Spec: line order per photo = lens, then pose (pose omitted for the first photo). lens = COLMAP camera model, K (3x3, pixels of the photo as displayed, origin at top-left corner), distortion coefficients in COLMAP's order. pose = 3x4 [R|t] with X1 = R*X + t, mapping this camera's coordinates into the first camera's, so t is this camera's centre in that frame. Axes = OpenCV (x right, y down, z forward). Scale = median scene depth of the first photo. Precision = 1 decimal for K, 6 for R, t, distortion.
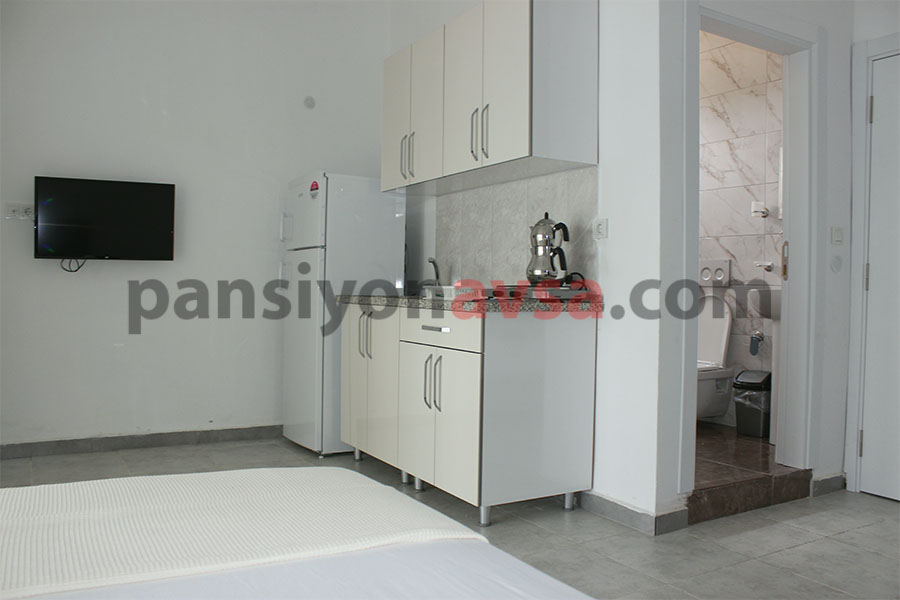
lens RADIAL K [[736.8, 0, 450.0], [0, 736.8, 300.0], [0, 0, 1]] dist [-0.172119, 0.137092]
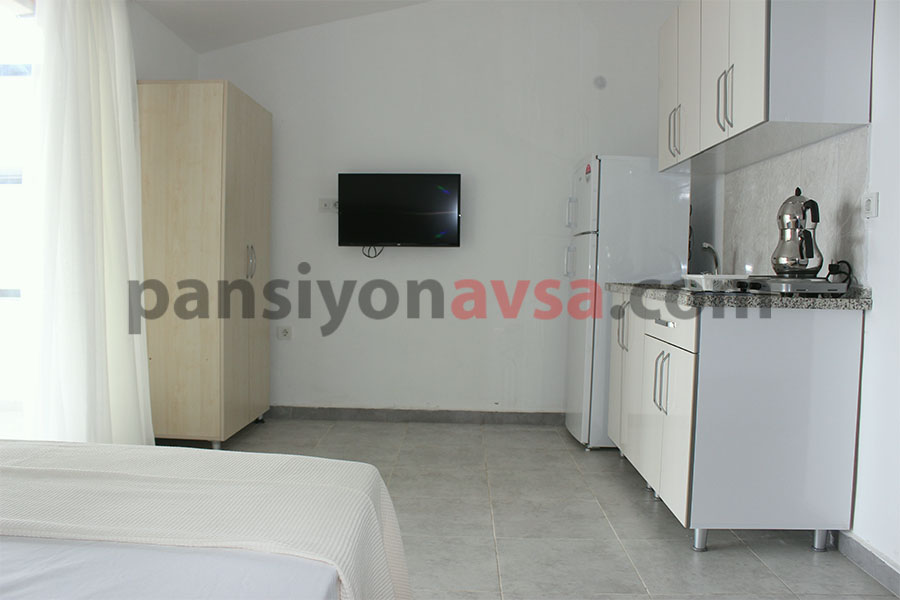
lens RADIAL K [[736.8, 0, 450.0], [0, 736.8, 300.0], [0, 0, 1]] dist [-0.172119, 0.137092]
pose [[0.851187, 0.027913, -0.524119, 0.212111], [-0.016351, 0.999510, 0.026677, -0.007835], [0.524607, -0.014138, 0.851227, 0.105022]]
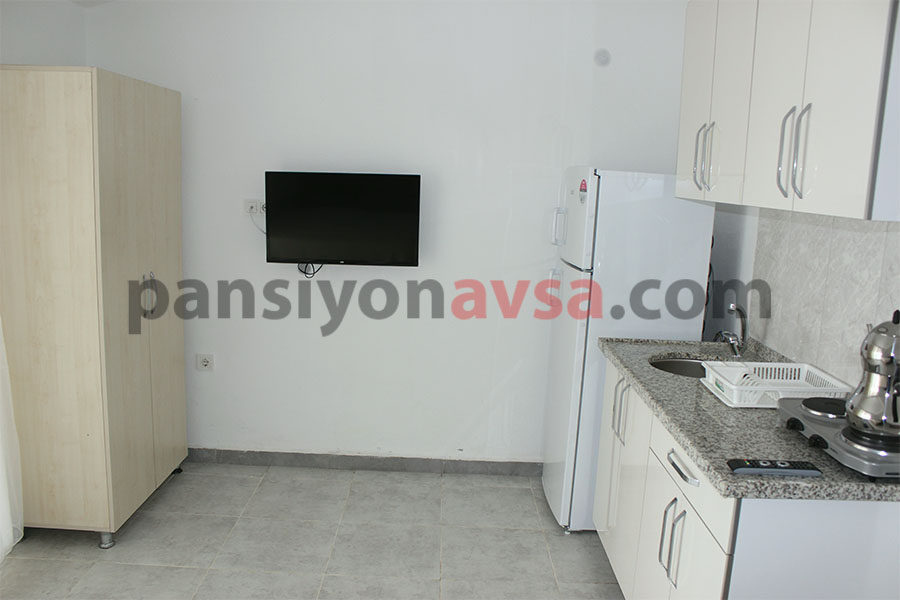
lens RADIAL K [[745.3, 0, 450.0], [0, 745.3, 300.0], [0, 0, 1]] dist [-0.166431, 0.143289]
pose [[0.862215, 0.105614, -0.495409, 0.101663], [-0.036340, 0.988399, 0.147466, -0.186225], [0.505236, -0.109144, 0.856051, 0.352730]]
